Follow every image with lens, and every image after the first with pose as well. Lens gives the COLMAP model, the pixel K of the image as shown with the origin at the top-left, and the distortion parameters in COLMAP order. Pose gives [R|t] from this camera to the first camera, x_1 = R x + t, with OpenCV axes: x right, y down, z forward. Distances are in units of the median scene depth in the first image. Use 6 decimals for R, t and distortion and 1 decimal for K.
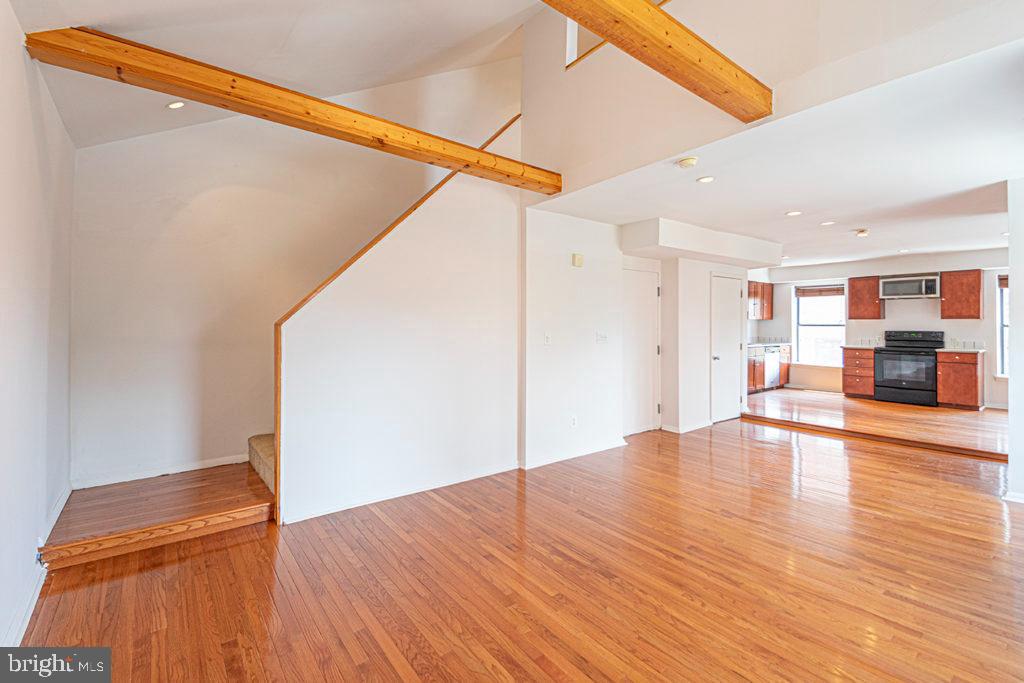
lens RADIAL K [[443.0, 0, 519.9], [0, 443.0, 321.1], [0, 0, 1]] dist [0.047991, -0.021029]
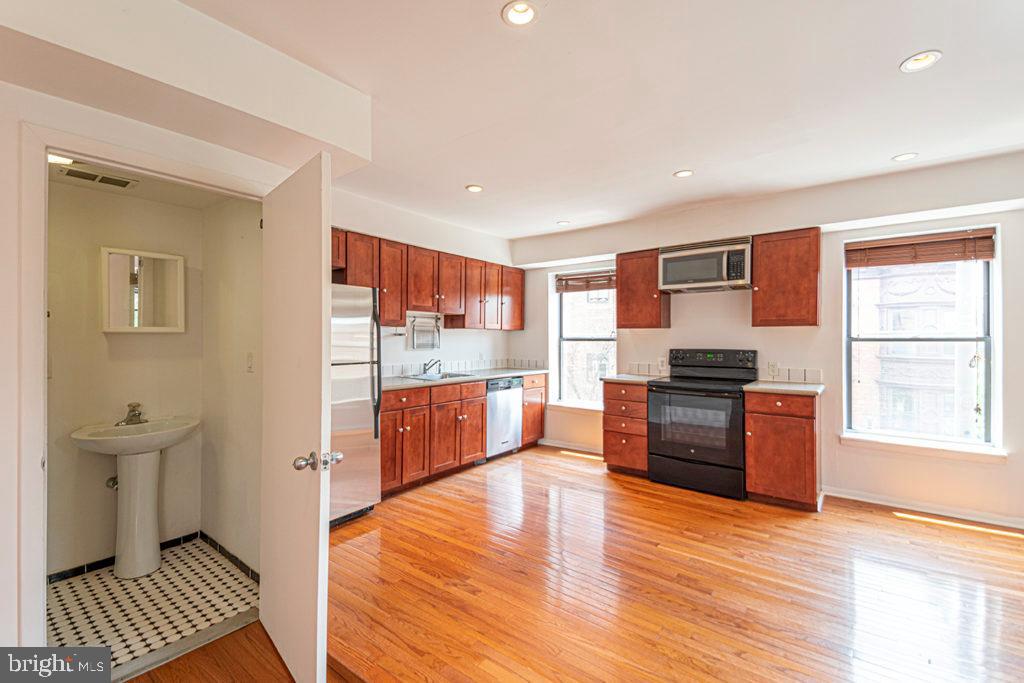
lens RADIAL K [[443.0, 0, 505.6], [0, 443.0, 339.3], [0, 0, 1]] dist [0.047991, -0.021029]
pose [[0.970817, -0.001542, 0.239816, 0.515118], [-0.000127, 0.999976, 0.006944, 0.006194], [-0.239821, -0.006772, 0.970793, 0.553780]]
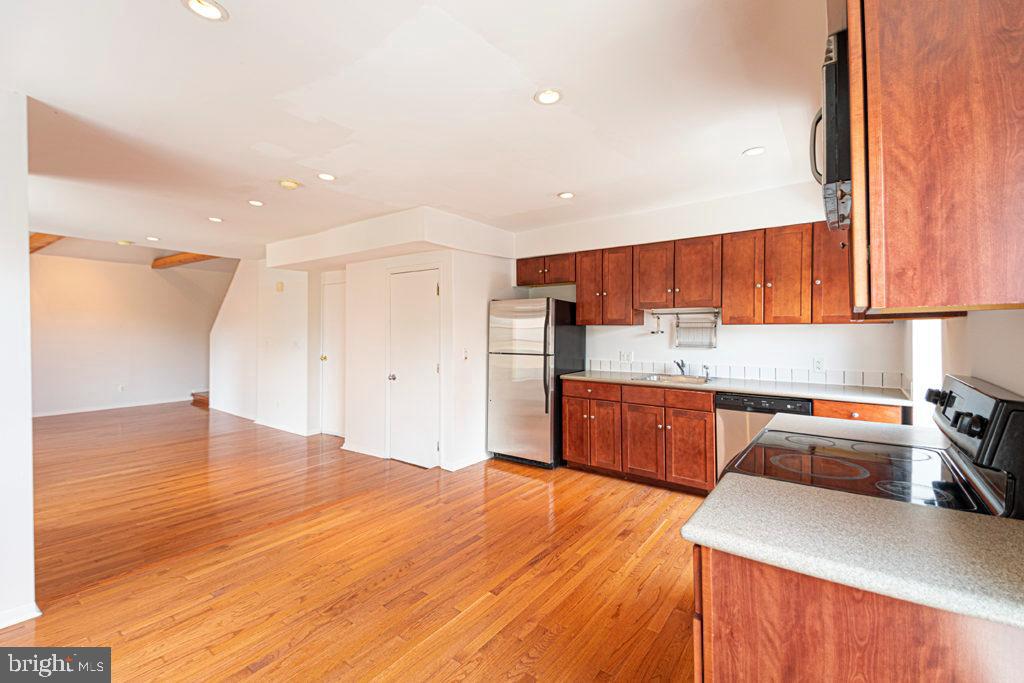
lens RADIAL K [[443.0, 0, 522.0], [0, 443.0, 326.4], [0, 0, 1]] dist [0.047991, -0.021029]
pose [[0.284284, -0.008477, -0.958703, 1.052567], [0.010136, 0.999932, -0.005836, -0.002497], [0.958687, -0.008058, 0.284350, 0.827516]]
